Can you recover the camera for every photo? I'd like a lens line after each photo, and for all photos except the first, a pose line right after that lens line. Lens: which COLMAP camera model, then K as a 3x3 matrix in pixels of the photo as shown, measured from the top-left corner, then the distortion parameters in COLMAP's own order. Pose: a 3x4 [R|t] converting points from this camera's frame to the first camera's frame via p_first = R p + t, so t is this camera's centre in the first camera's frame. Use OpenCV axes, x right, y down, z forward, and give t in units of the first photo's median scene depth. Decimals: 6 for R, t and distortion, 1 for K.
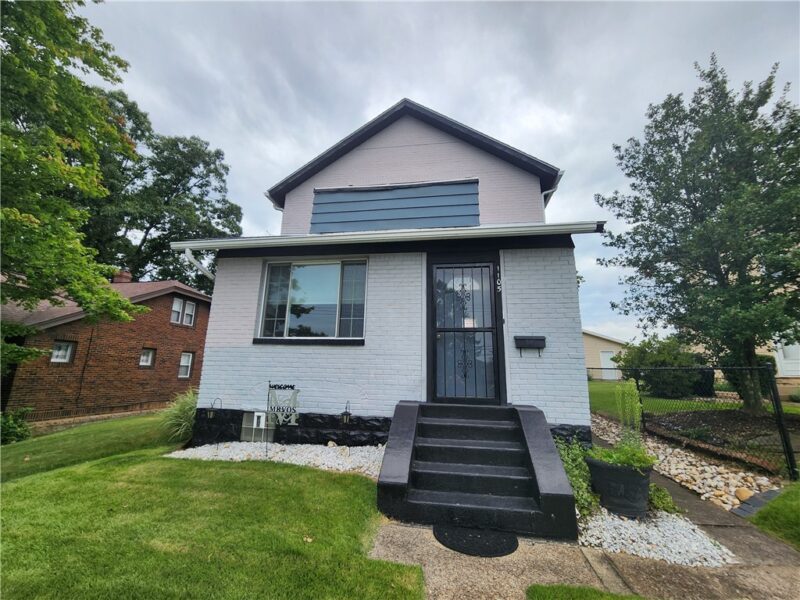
lens RADIAL K [[328.4, 0, 402.8], [0, 328.4, 301.0], [0, 0, 1]] dist [-0.000063, 0.000770]
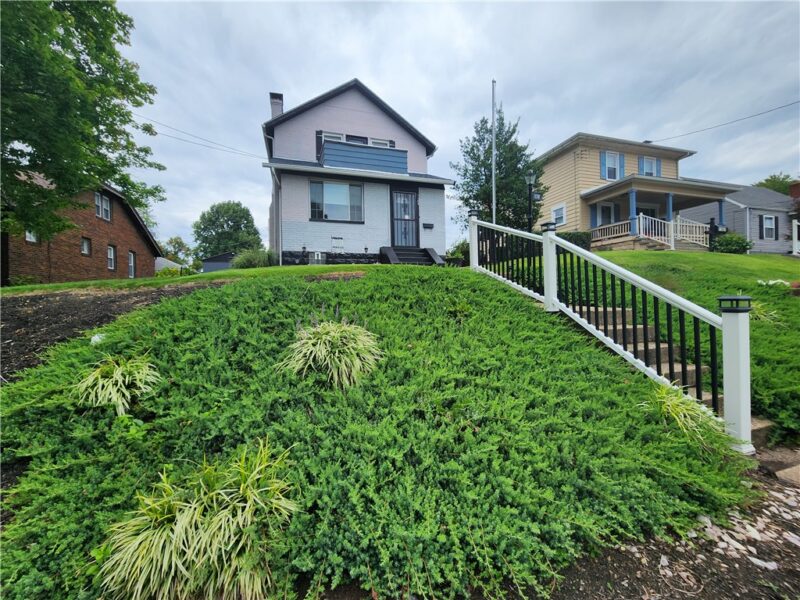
lens RADIAL K [[318.8, 0, 397.6], [0, 318.8, 298.3], [0, 0, 1]] dist [0.000330, 0.000085]
pose [[0.899592, -0.036955, 0.435165, -0.869785], [-0.060771, 0.976128, 0.208521, 0.157241], [-0.432483, -0.214030, 0.875871, -1.128204]]
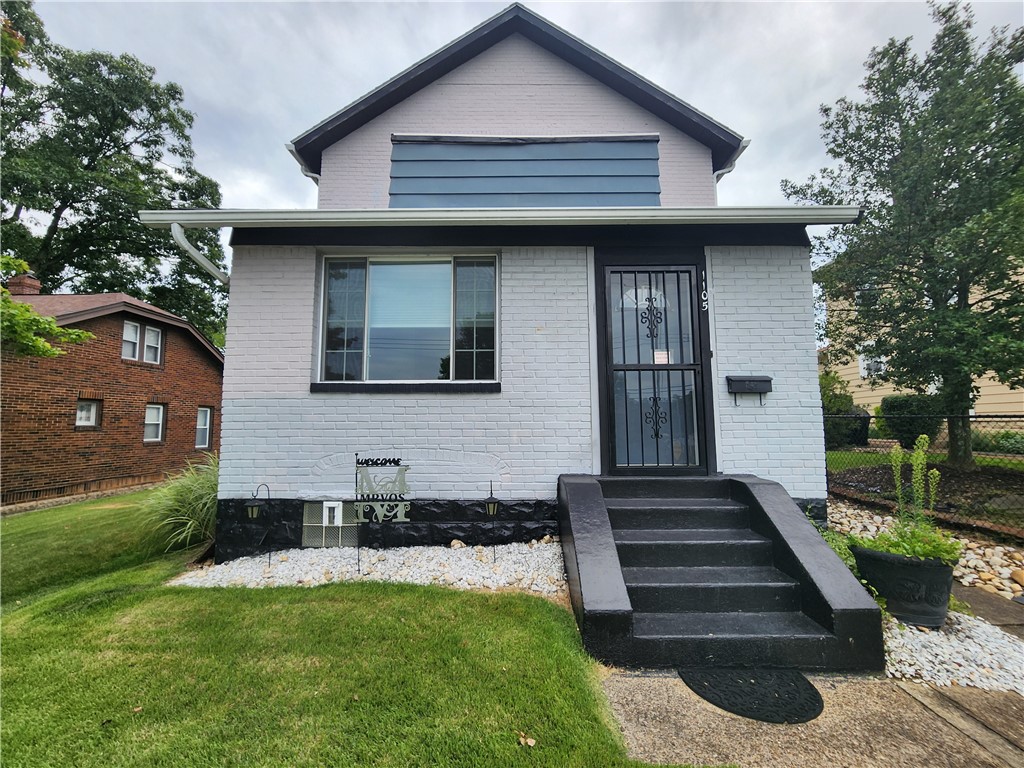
lens RADIAL K [[420.4, 0, 515.6], [0, 420.4, 385.3], [0, 0, 1]] dist [-0.000063, 0.000770]
pose [[0.988028, -0.010833, 0.153897, -0.208139], [-0.008629, 0.992090, 0.125231, 0.018261], [-0.154036, -0.125060, 0.980119, 0.190767]]
